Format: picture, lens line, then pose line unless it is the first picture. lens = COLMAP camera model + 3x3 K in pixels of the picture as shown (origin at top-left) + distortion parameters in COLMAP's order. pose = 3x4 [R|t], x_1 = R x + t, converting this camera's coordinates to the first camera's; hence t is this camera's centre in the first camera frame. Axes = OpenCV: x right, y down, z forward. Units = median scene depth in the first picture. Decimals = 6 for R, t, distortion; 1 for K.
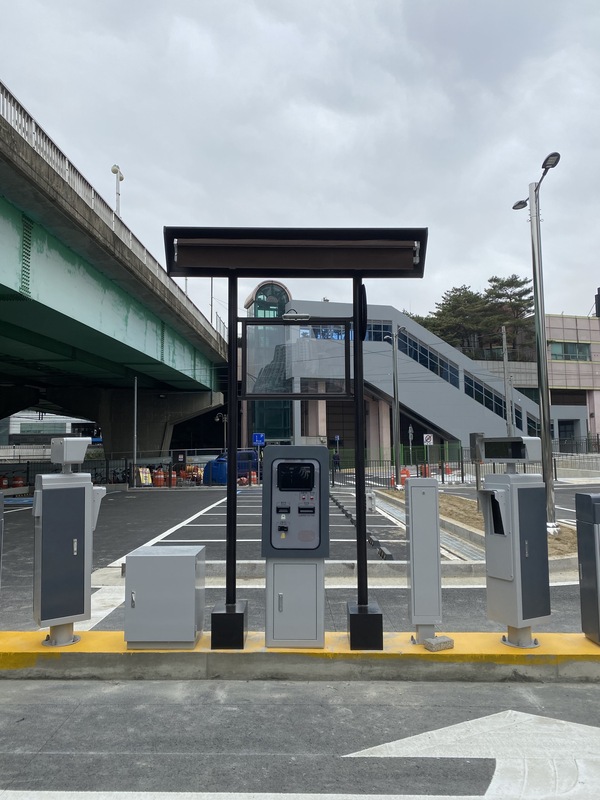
lens RADIAL K [[610.2, 0, 295.4], [0, 610.2, 398.2], [0, 0, 1]] dist [0.007149, -0.001702]
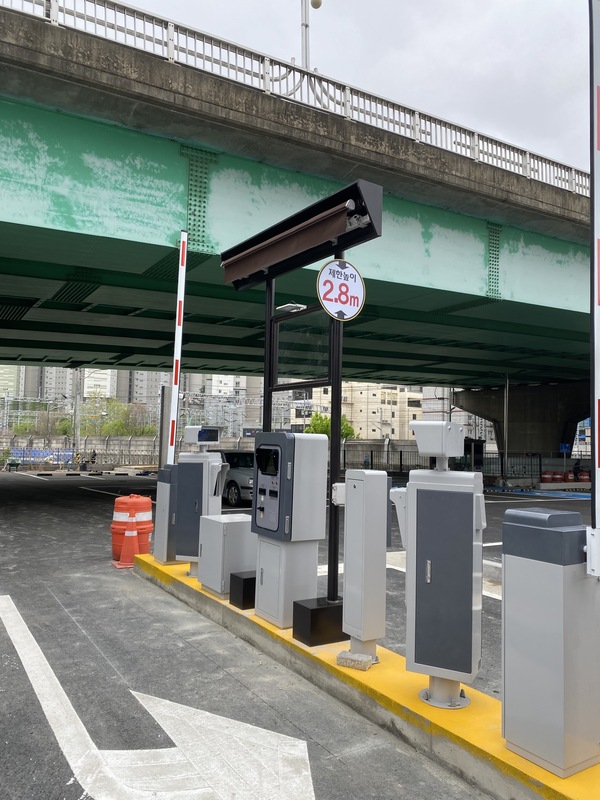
lens RADIAL K [[614.8, 0, 300.0], [0, 614.8, 400.0], [0, 0, 1]] dist [0.003905, 0.001758]
pose [[0.542956, -0.042490, -0.838686, 0.926080], [0.050014, 0.998582, -0.018212, 0.044447], [0.838271, -0.032058, 0.544311, 0.465689]]
